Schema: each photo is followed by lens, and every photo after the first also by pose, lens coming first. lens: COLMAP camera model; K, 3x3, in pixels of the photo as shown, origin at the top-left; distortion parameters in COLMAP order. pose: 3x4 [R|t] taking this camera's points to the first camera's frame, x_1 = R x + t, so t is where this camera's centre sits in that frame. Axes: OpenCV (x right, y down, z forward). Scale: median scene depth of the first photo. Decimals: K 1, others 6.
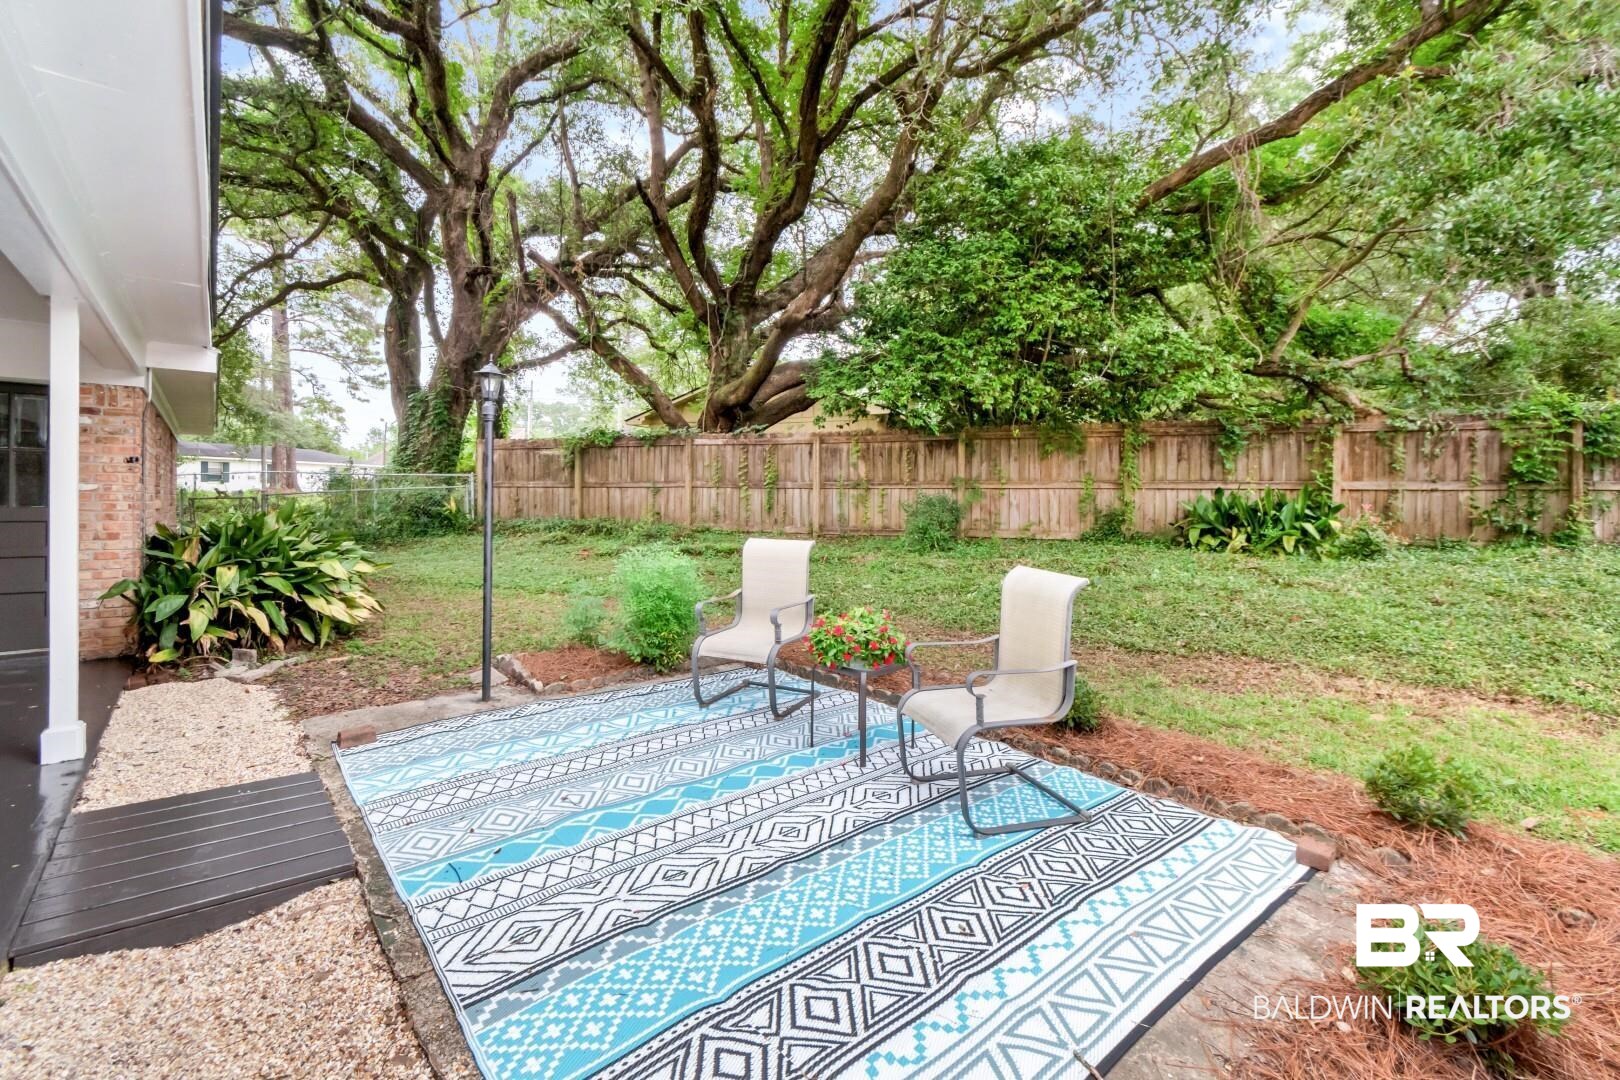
lens RADIAL K [[720.9, 0, 825.5], [0, 720.9, 495.0], [0, 0, 1]] dist [-0.000572, -0.000155]
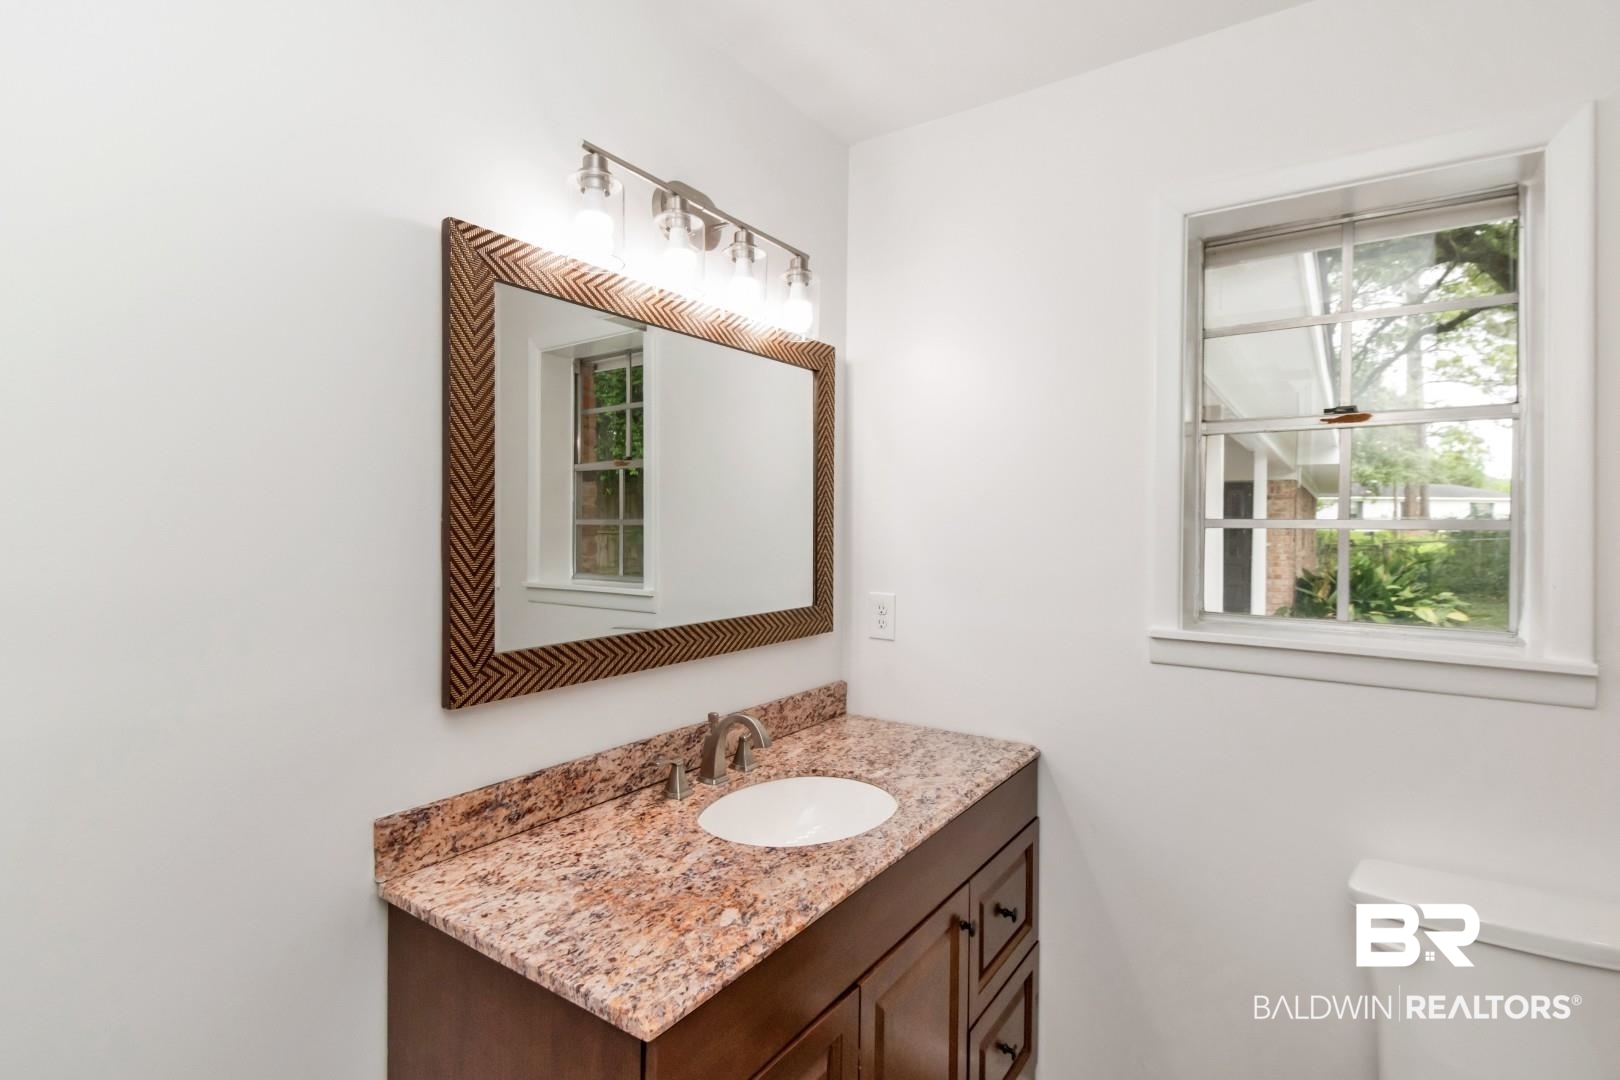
lens RADIAL K [[775.5, 0, 811.1], [0, 775.5, 531.9], [0, 0, 1]] dist [0.003940, -0.001334]
pose [[0.255283, 0.008018, -0.966833, 0.293920], [-0.003383, 0.999967, 0.007400, -0.039679], [0.966860, 0.001381, 0.255302, -0.317649]]
